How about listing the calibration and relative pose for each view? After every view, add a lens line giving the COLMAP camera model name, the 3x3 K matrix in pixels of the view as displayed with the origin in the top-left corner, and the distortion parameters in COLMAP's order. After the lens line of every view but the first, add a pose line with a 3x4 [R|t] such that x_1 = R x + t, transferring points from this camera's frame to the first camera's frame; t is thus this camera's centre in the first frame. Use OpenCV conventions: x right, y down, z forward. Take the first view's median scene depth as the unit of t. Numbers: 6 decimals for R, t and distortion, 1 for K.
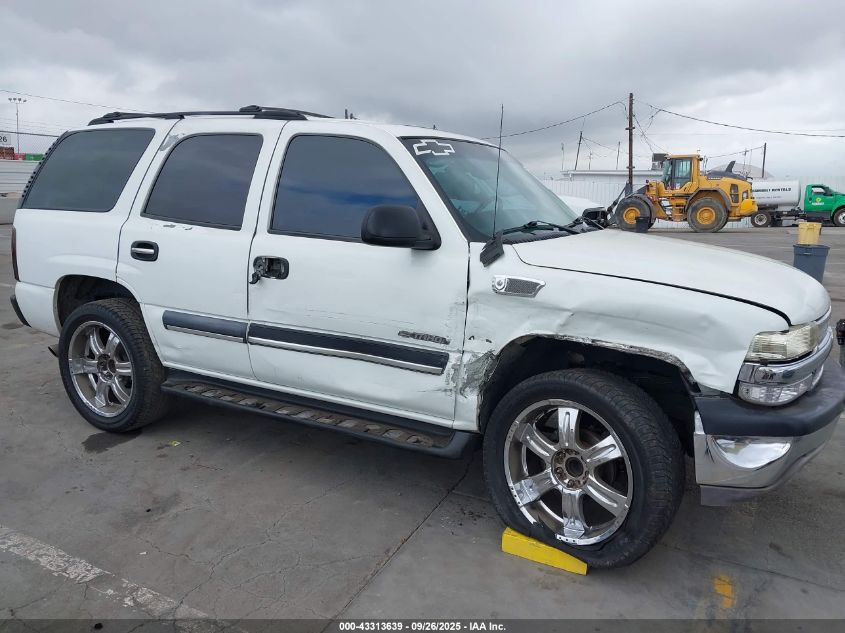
lens RADIAL K [[666.2, 0, 422.5], [0, 666.2, 316.5], [0, 0, 1]] dist [0.008014, -0.003263]
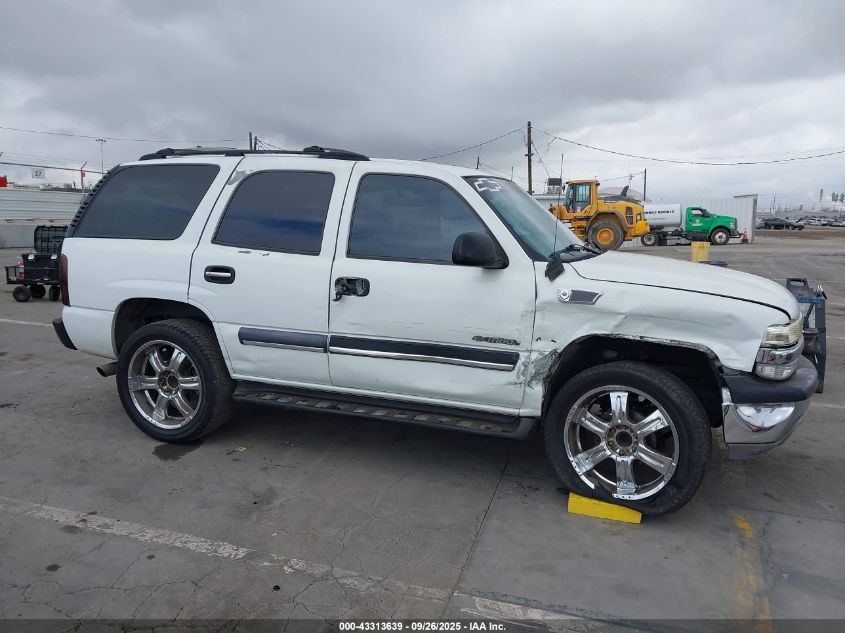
lens RADIAL K [[666.2, 0, 422.5], [0, 666.2, 316.5], [0, 0, 1]] dist [0.008014, -0.003263]
pose [[0.988356, -0.026649, 0.149809, -0.279361], [0.031493, 0.999052, -0.030052, 0.017463], [-0.148866, 0.034420, 0.988258, -0.163581]]
